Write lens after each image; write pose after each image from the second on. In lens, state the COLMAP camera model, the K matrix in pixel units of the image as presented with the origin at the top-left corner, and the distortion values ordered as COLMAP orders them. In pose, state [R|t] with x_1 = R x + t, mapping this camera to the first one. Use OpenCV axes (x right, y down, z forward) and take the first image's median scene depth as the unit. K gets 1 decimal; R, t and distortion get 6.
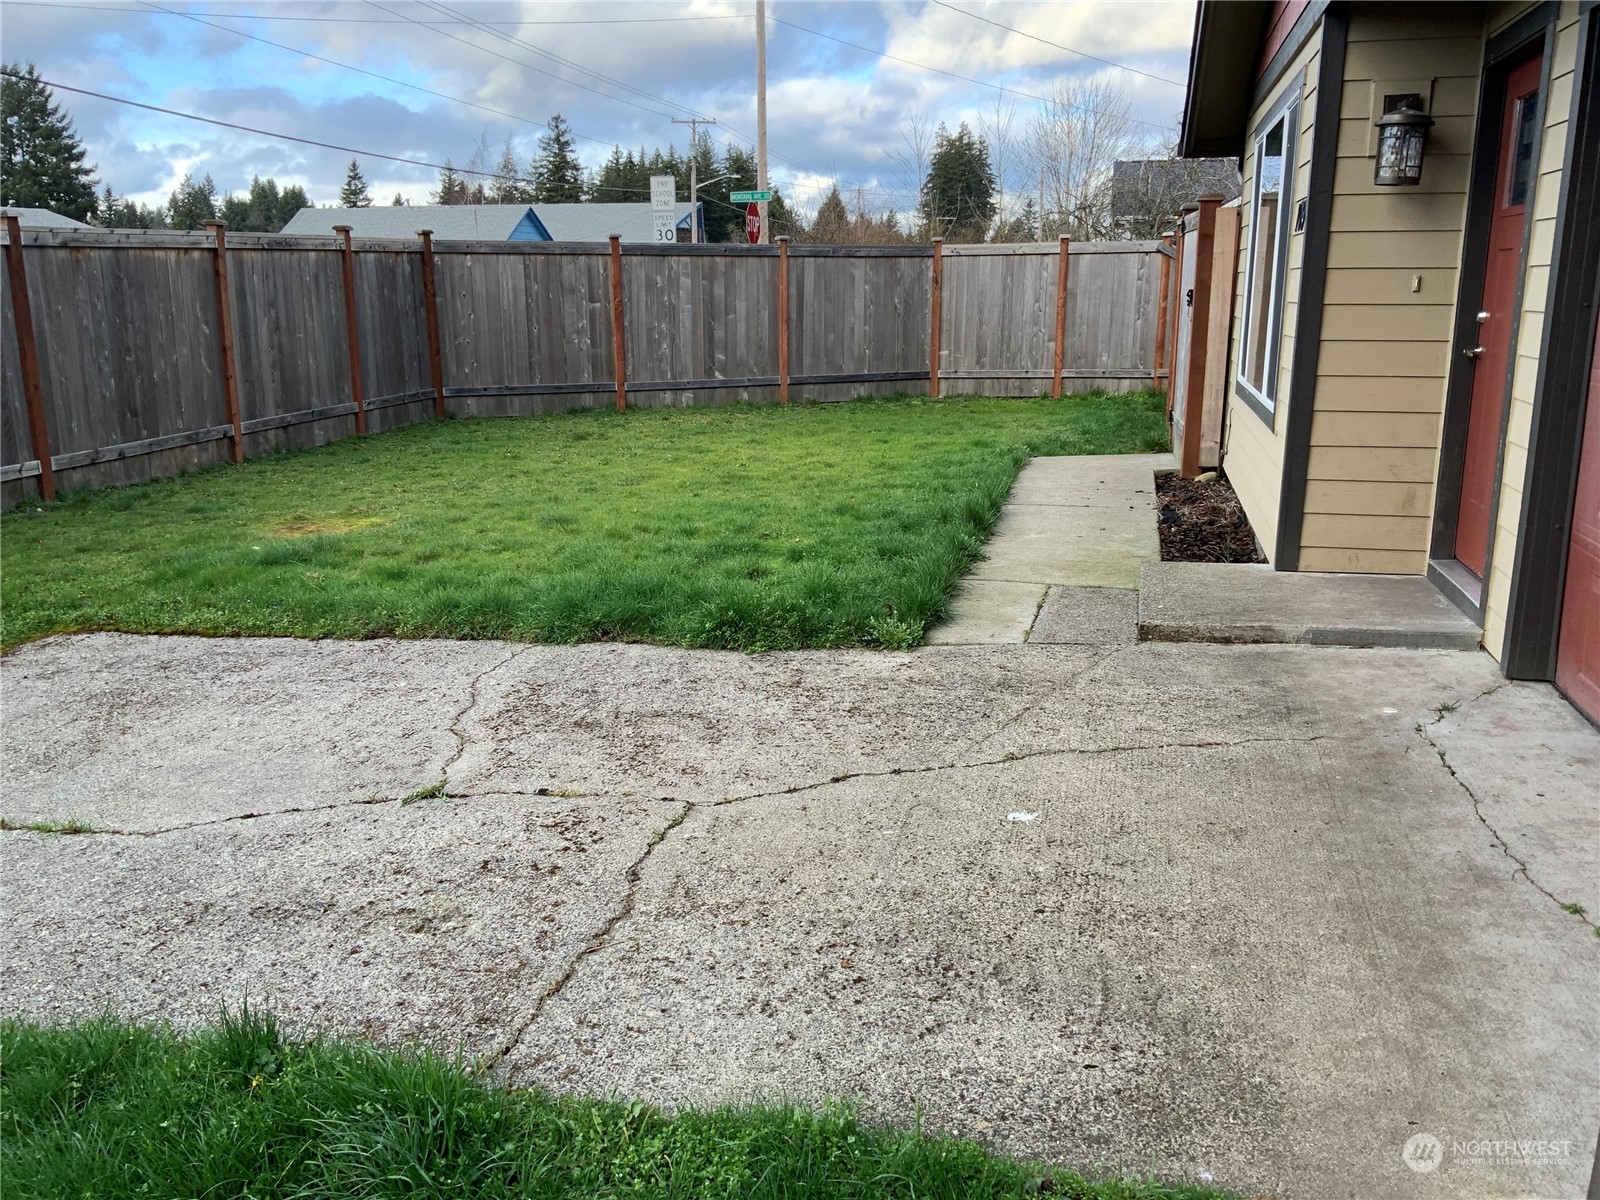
lens RADIAL K [[1318.4, 0, 800.0], [0, 1318.4, 600.0], [0, 0, 1]] dist [0.120816, -0.254096]
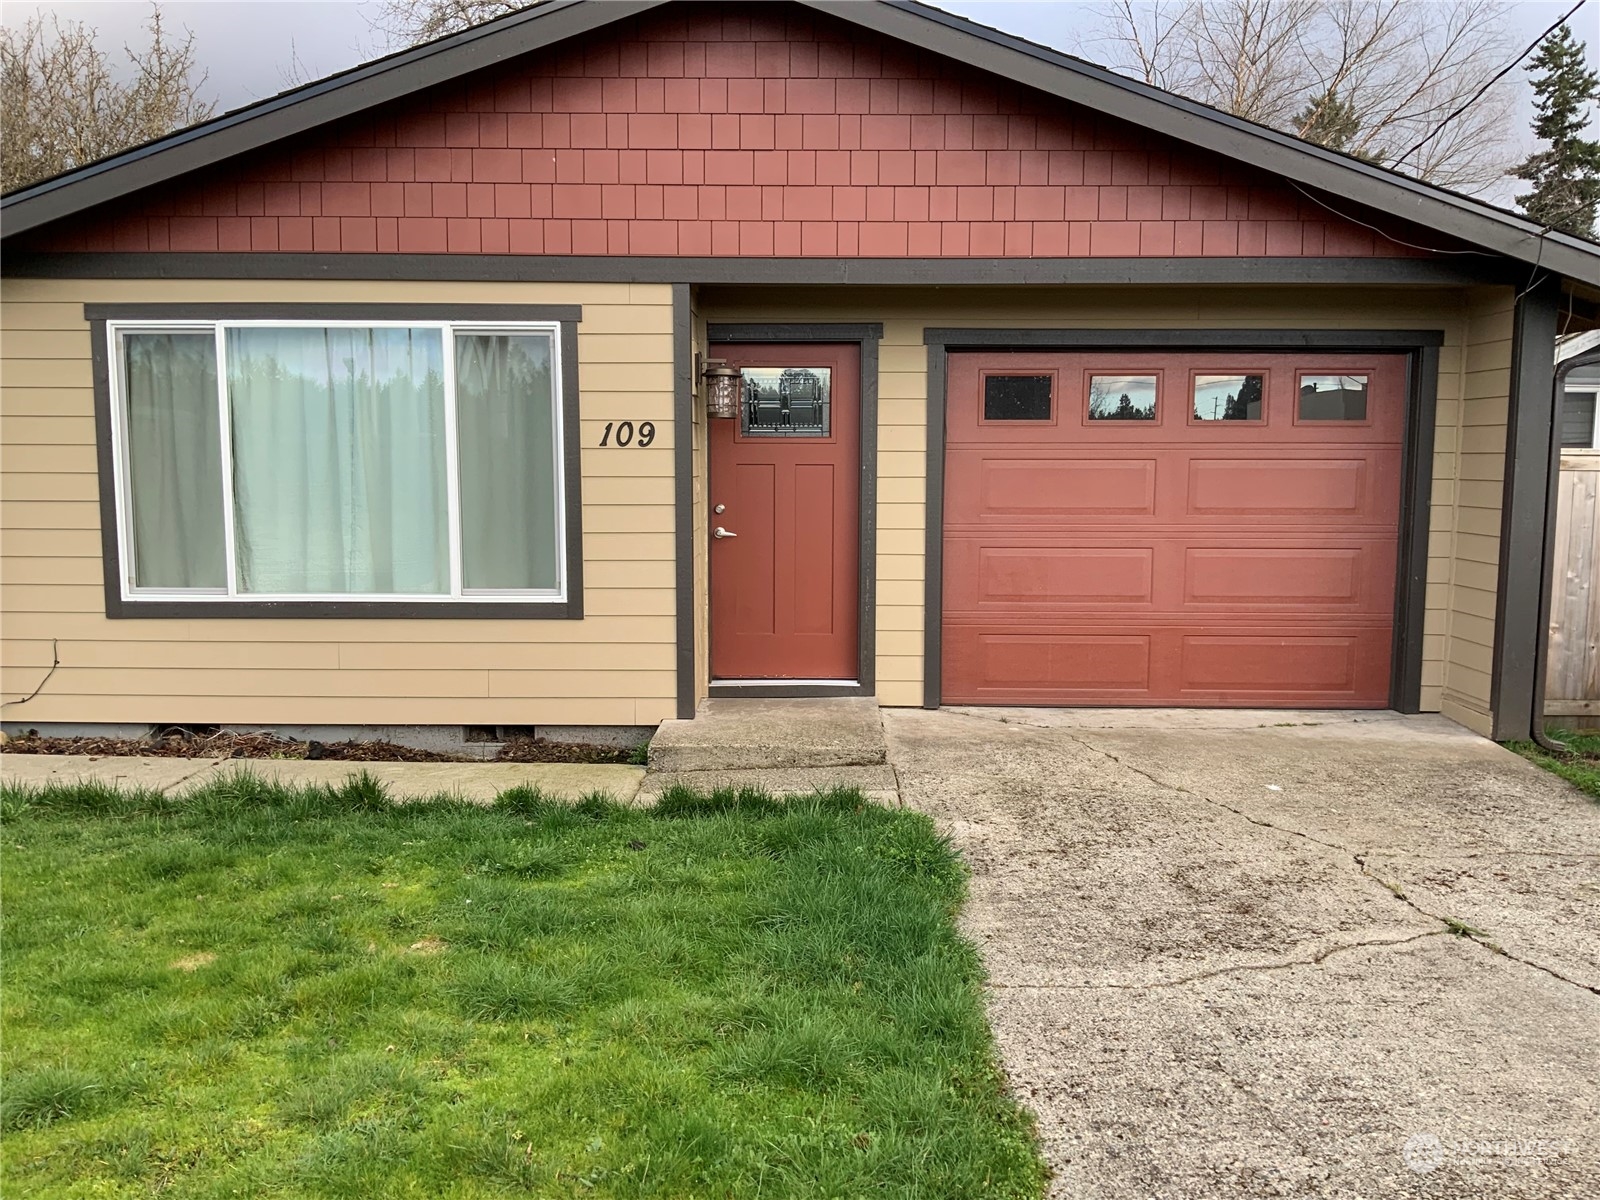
lens RADIAL K [[1318.4, 0, 800.0], [0, 1318.4, 600.0], [0, 0, 1]] dist [0.120816, -0.254096]
pose [[-0.224978, -0.103787, 0.968821, -1.069681], [0.222382, 0.962598, 0.154762, -0.379801], [-0.948647, 0.250266, -0.193483, 1.452672]]
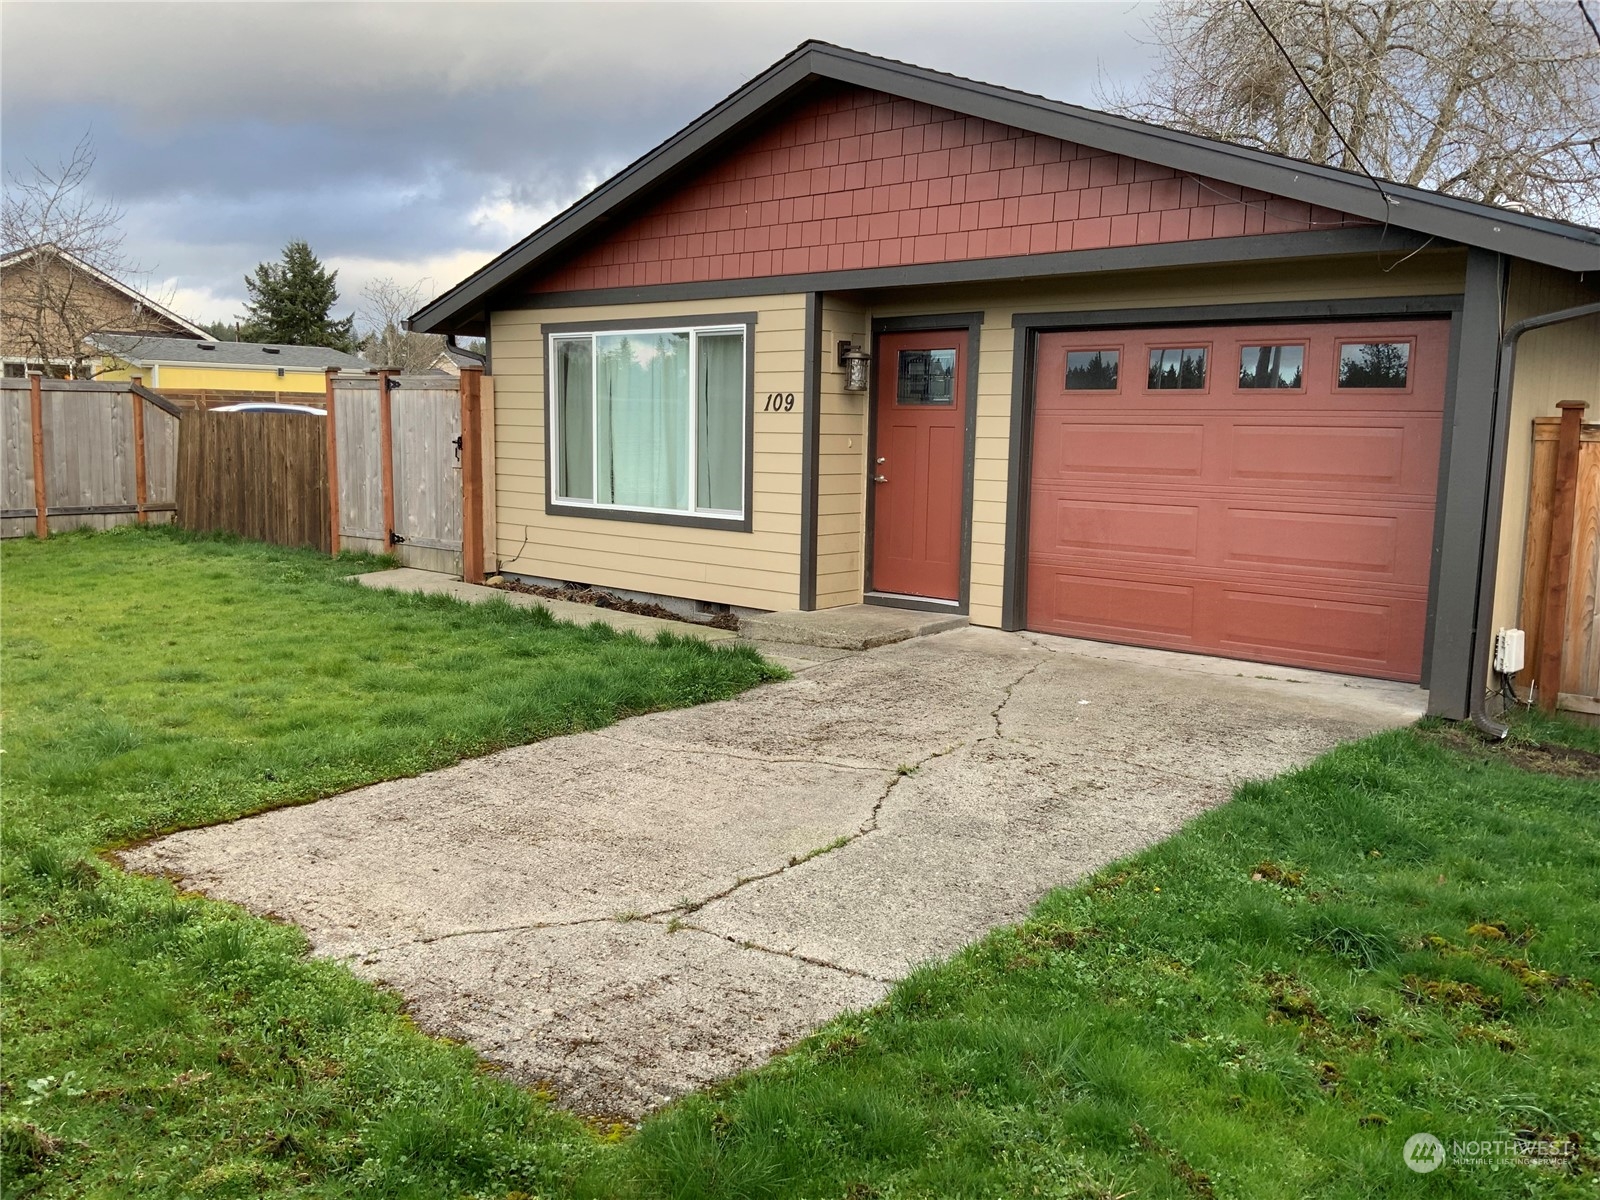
lens RADIAL K [[1318.4, 0, 800.0], [0, 1318.4, 600.0], [0, 0, 1]] dist [0.120816, -0.254096]
pose [[0.470281, -0.103523, 0.876424, -1.421026], [0.184794, 0.982632, 0.016910, -0.085581], [-0.862953, 0.154005, 0.481243, 0.280865]]
